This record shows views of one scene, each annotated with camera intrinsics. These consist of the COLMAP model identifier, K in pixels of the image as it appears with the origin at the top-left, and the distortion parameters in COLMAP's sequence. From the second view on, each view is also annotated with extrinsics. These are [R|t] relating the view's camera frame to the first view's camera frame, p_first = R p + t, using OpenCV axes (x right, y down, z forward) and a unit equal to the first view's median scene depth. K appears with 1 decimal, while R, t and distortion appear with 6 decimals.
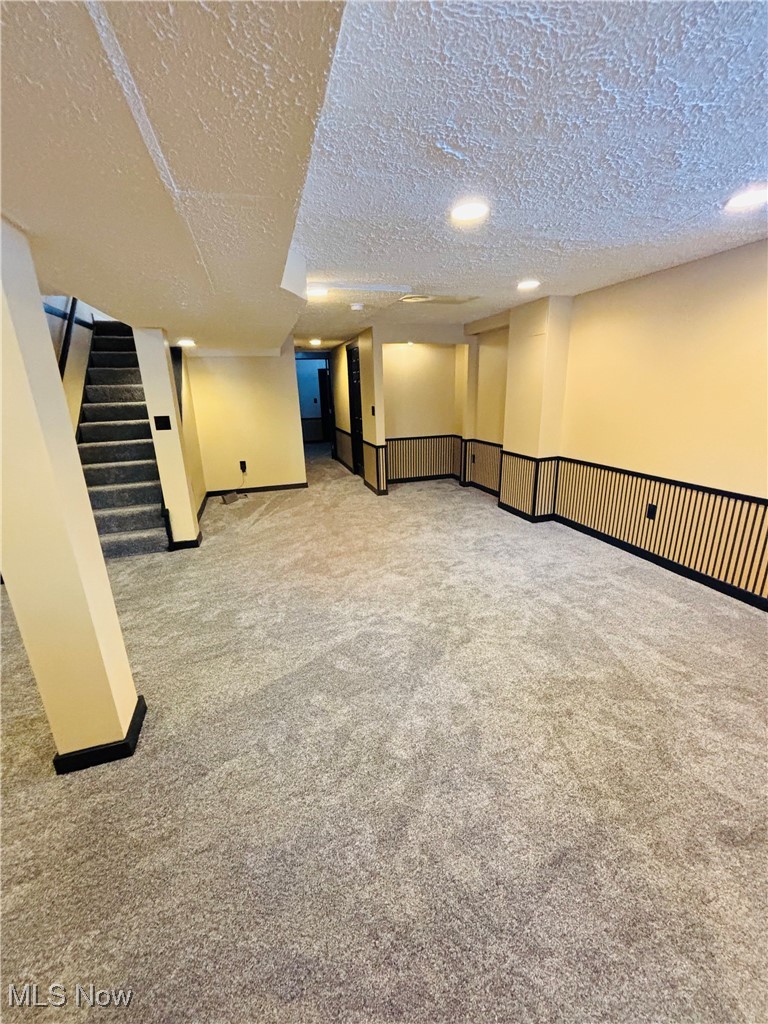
lens RADIAL K [[413.3, 0, 383.0], [0, 413.3, 512.1], [0, 0, 1]] dist [-0.002585, -0.000075]
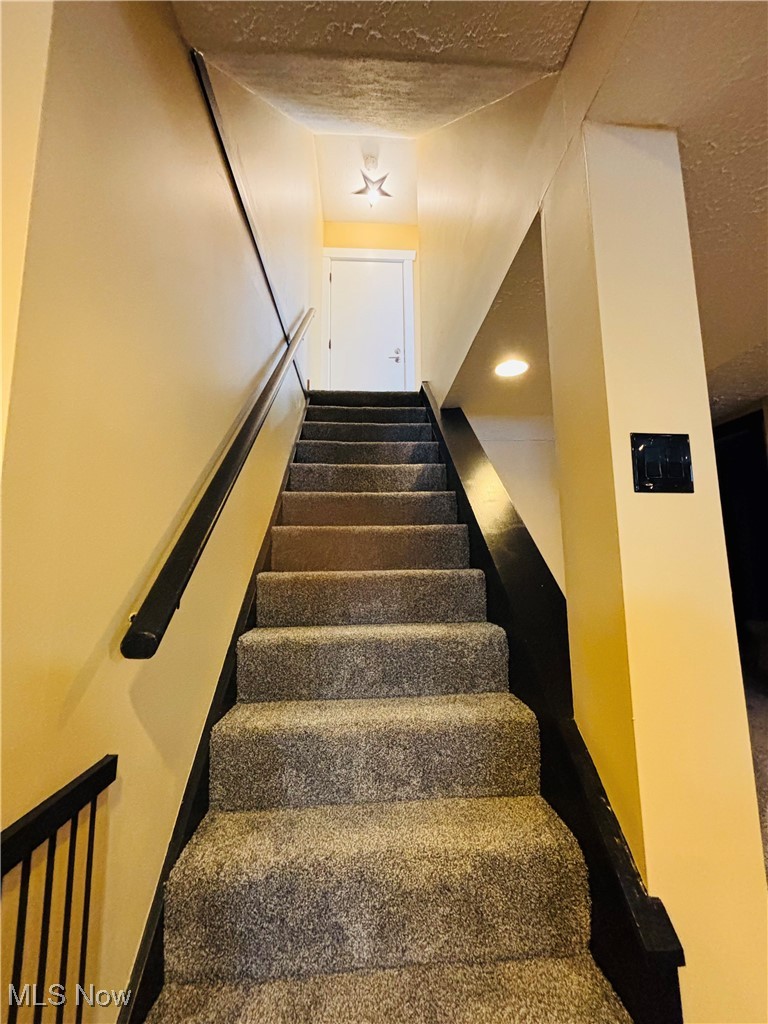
lens RADIAL K [[413.3, 0, 384.2], [0, 413.3, 513.9], [0, 0, 1]] dist [-0.002585, -0.000075]
pose [[0.969795, -0.005474, -0.243861, -0.557496], [-0.092668, 0.916524, -0.389096, -0.078626], [0.225634, 0.399941, 0.888333, 0.692115]]
